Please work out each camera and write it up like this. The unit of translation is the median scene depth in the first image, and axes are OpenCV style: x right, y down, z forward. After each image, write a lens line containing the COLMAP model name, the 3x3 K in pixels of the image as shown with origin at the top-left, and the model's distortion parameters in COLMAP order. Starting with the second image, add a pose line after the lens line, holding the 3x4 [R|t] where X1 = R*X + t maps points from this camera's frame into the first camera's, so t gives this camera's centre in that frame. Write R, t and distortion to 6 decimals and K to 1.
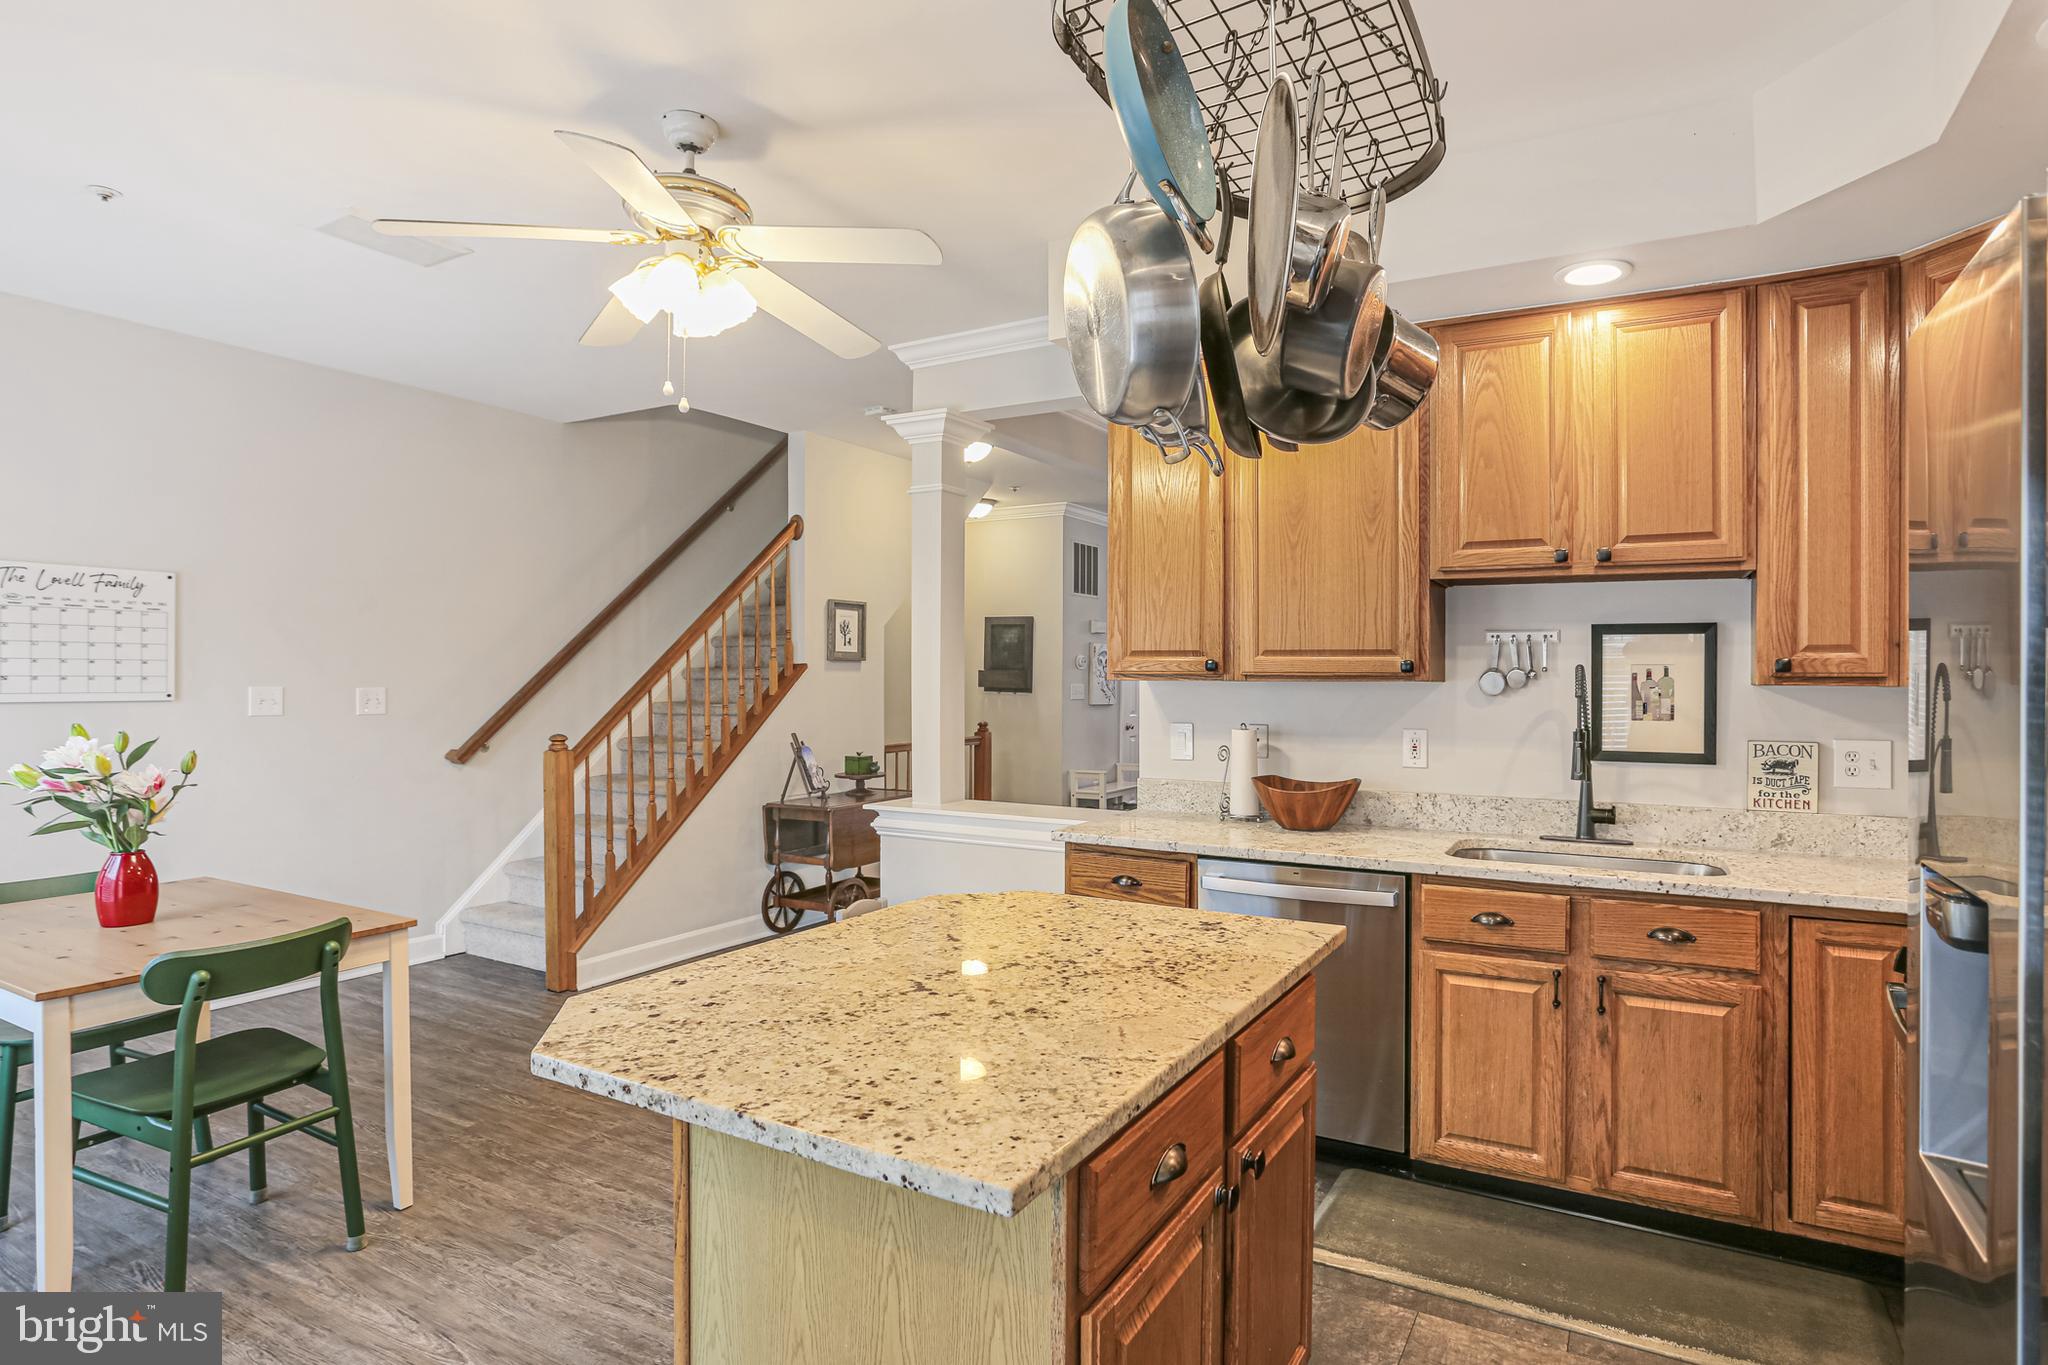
lens RADIAL K [[1048.1, 0, 1106.5], [0, 1048.1, 682.5], [0, 0, 1]] dist [-0.058656, 0.022346]
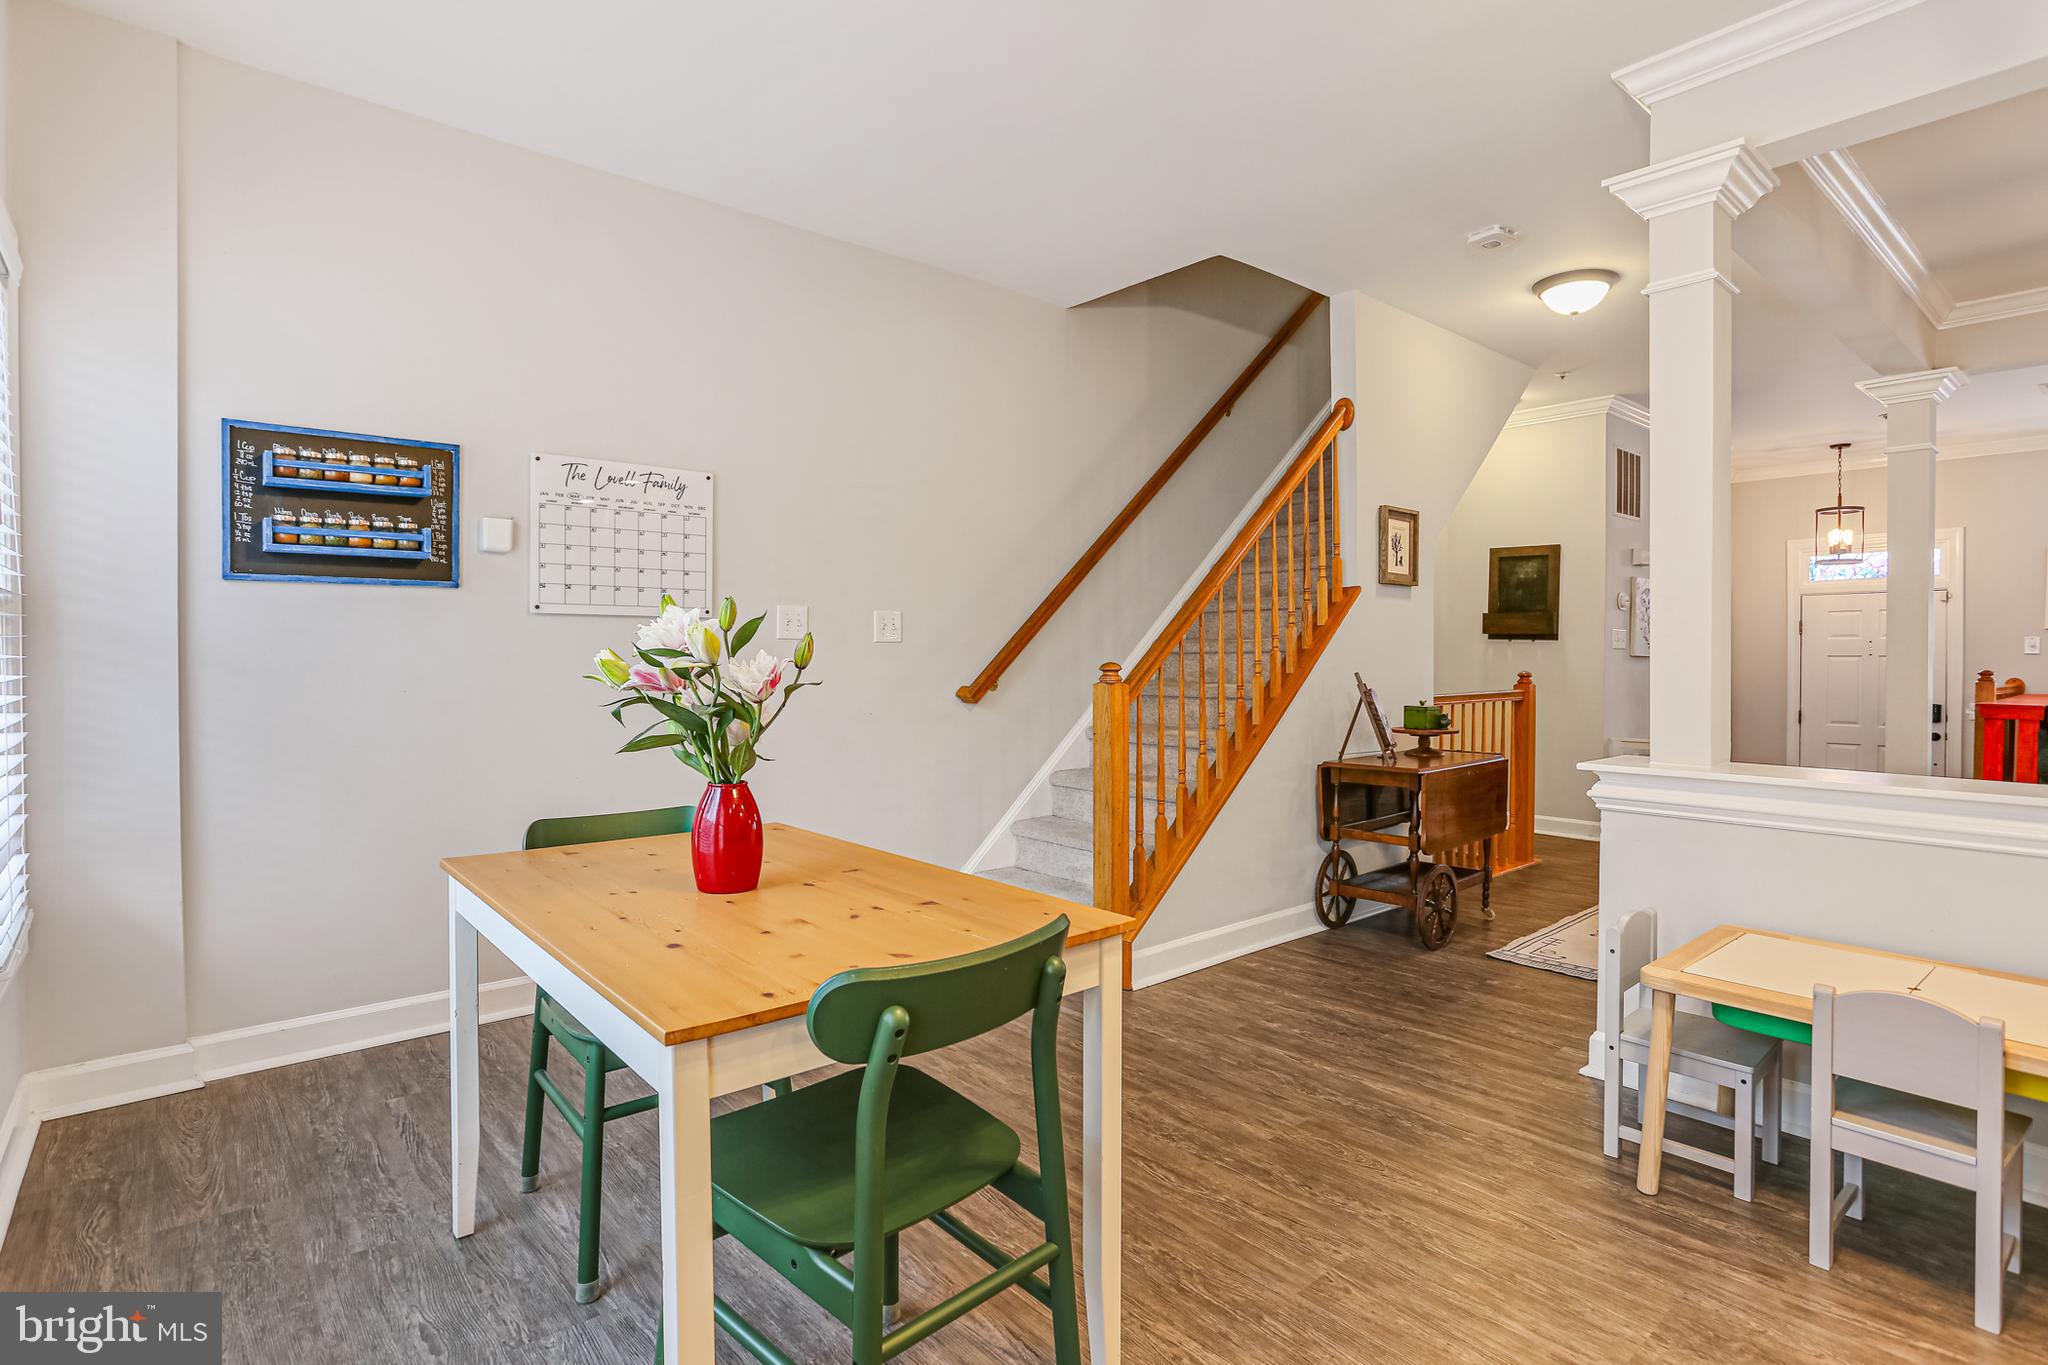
lens RADIAL K [[1025.1, 0, 1020.9], [0, 1025.1, 669.0], [0, 0, 1]] dist [-0.067924, 0.042064]
pose [[0.924981, 0.003115, -0.380000, -0.283740], [0.000076, 0.999965, 0.008383, 0.045966], [0.380013, -0.007783, 0.924948, 0.238852]]
